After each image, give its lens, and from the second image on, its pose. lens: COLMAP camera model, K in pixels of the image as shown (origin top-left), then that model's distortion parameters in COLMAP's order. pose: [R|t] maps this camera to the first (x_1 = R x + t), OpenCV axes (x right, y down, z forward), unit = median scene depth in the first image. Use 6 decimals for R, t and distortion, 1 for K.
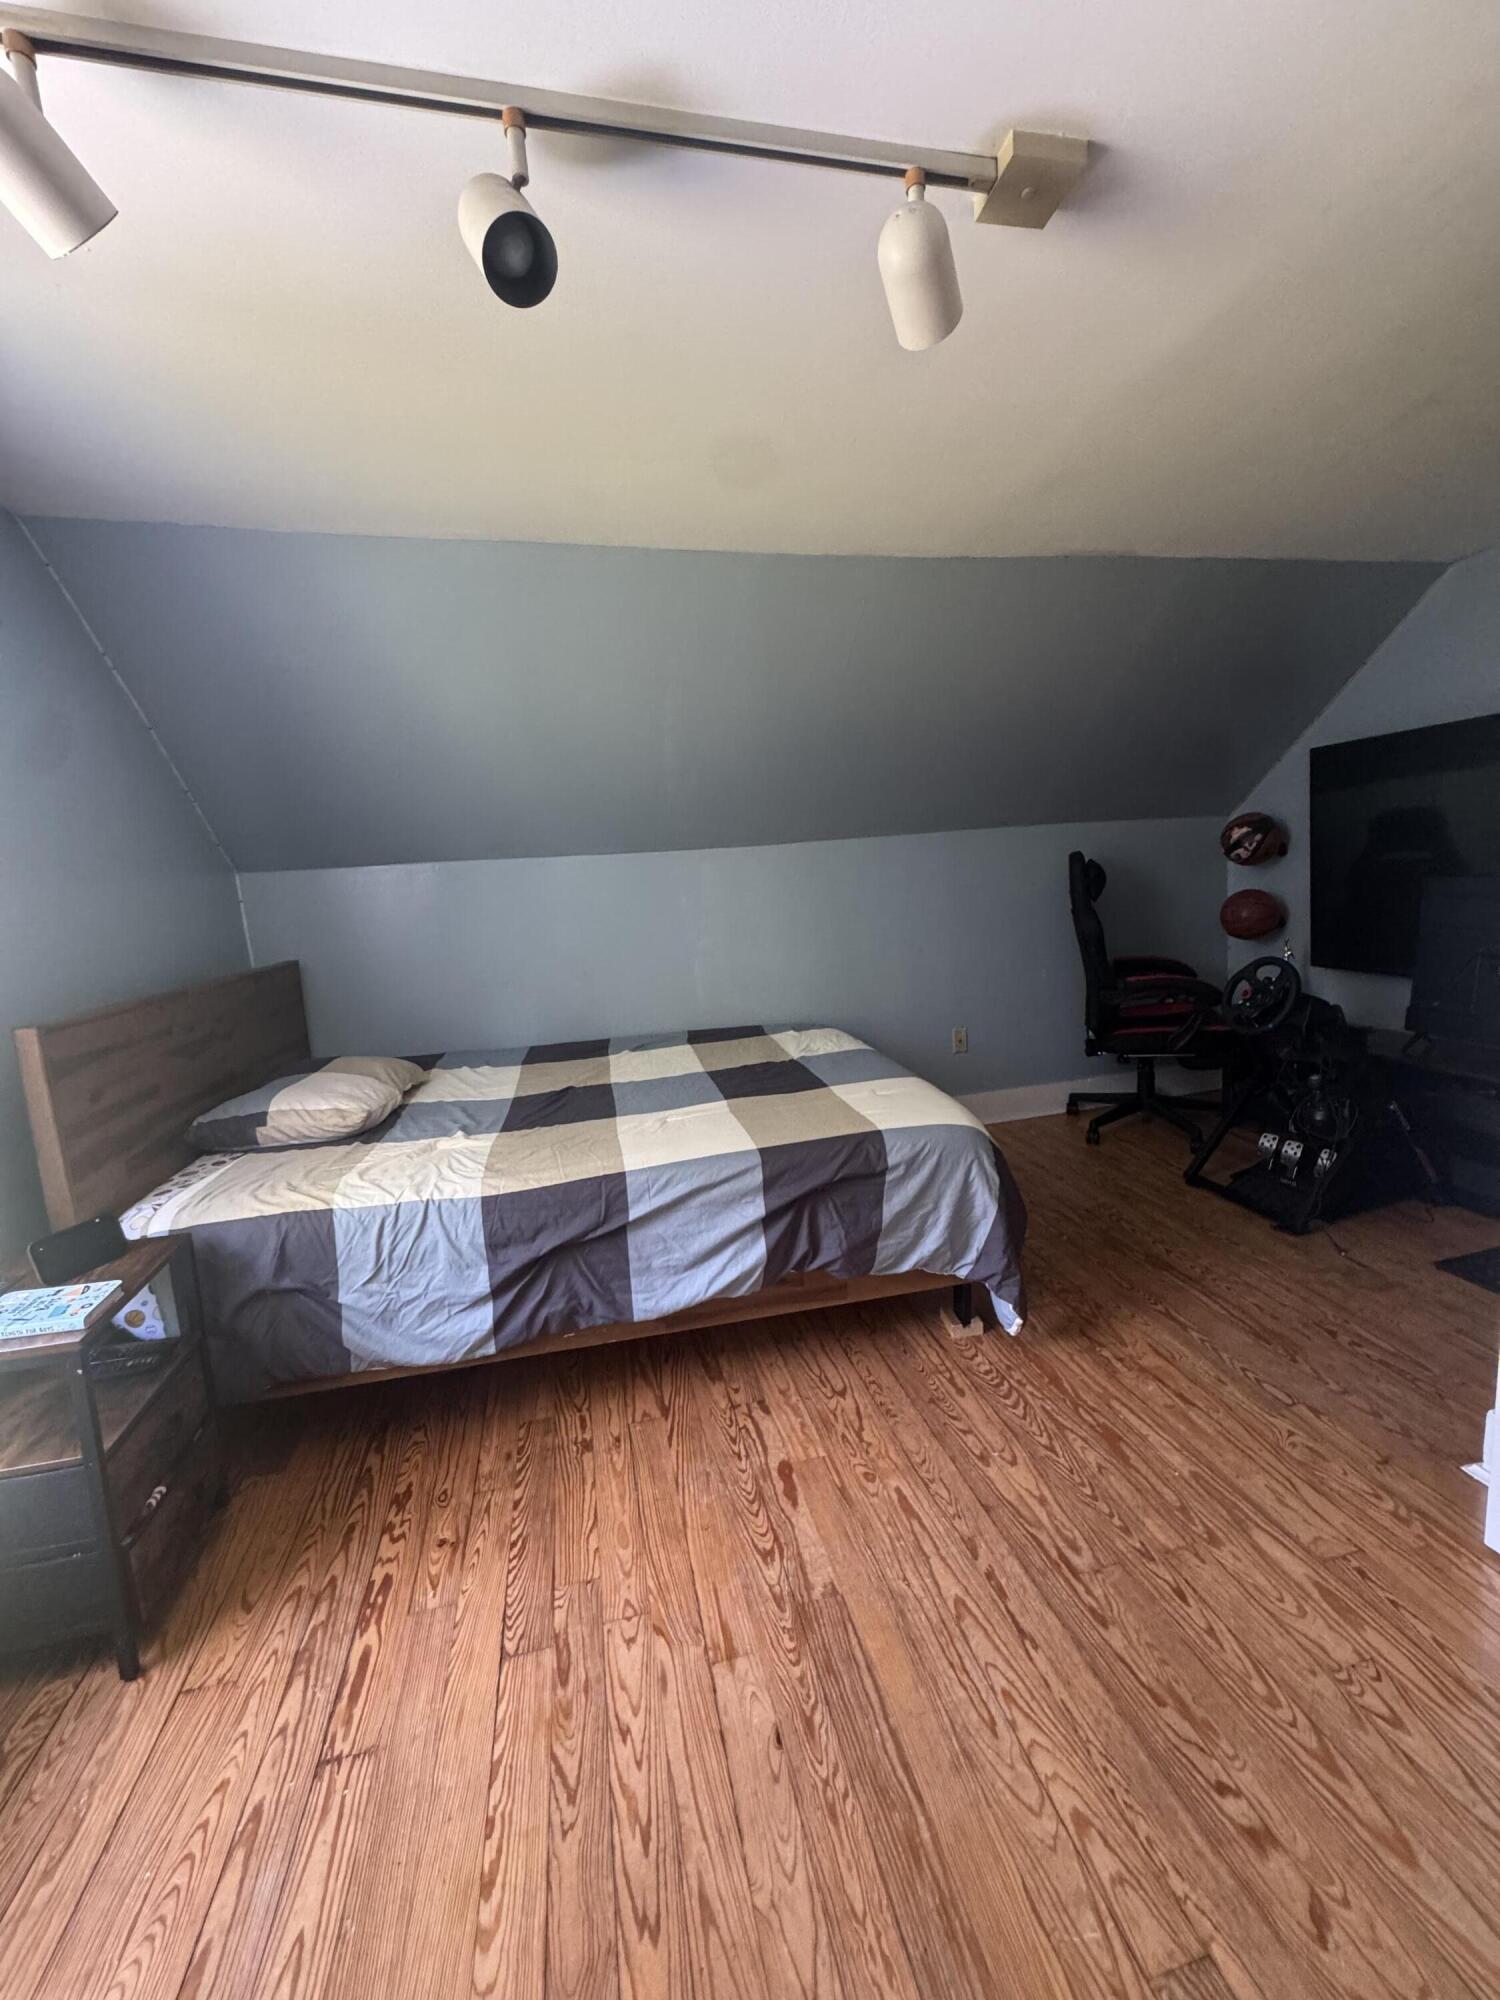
lens RADIAL K [[790.5, 0, 750.0], [0, 790.5, 998.4], [0, 0, 1]] dist [-0.006214, 0.000178]
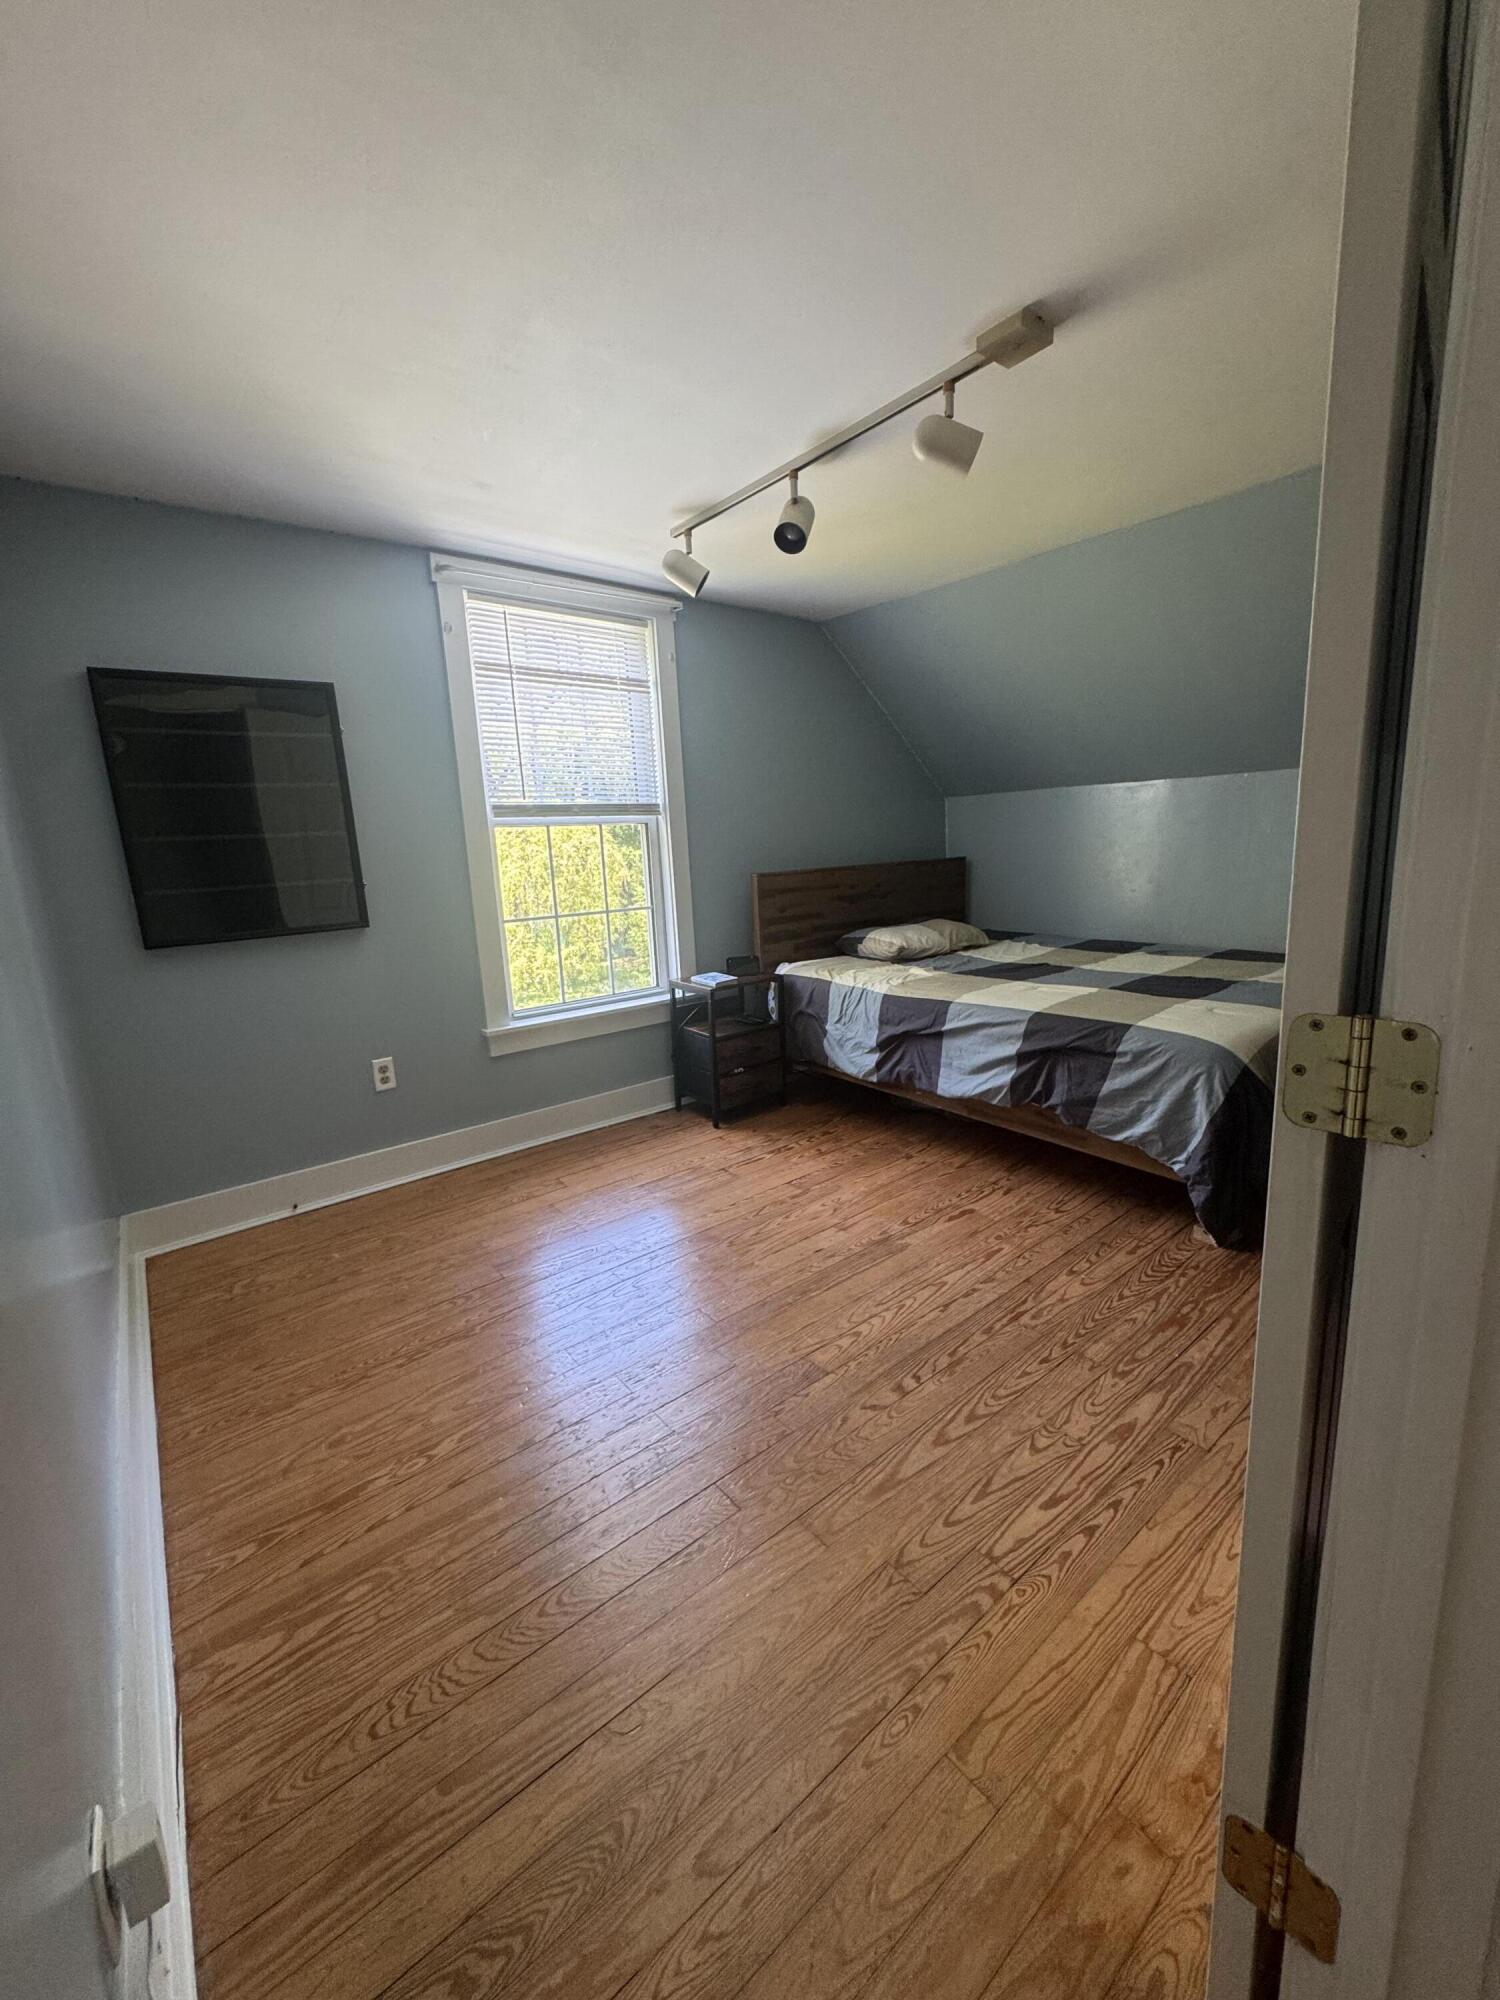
lens RADIAL K [[790.5, 0, 749.8], [0, 790.5, 992.9], [0, 0, 1]] dist [-0.006214, 0.000178]
pose [[0.434476, 0.210762, -0.875677, 1.072017], [-0.112162, 0.977329, 0.179577, -0.031994], [0.893673, 0.020196, 0.448265, -0.051852]]
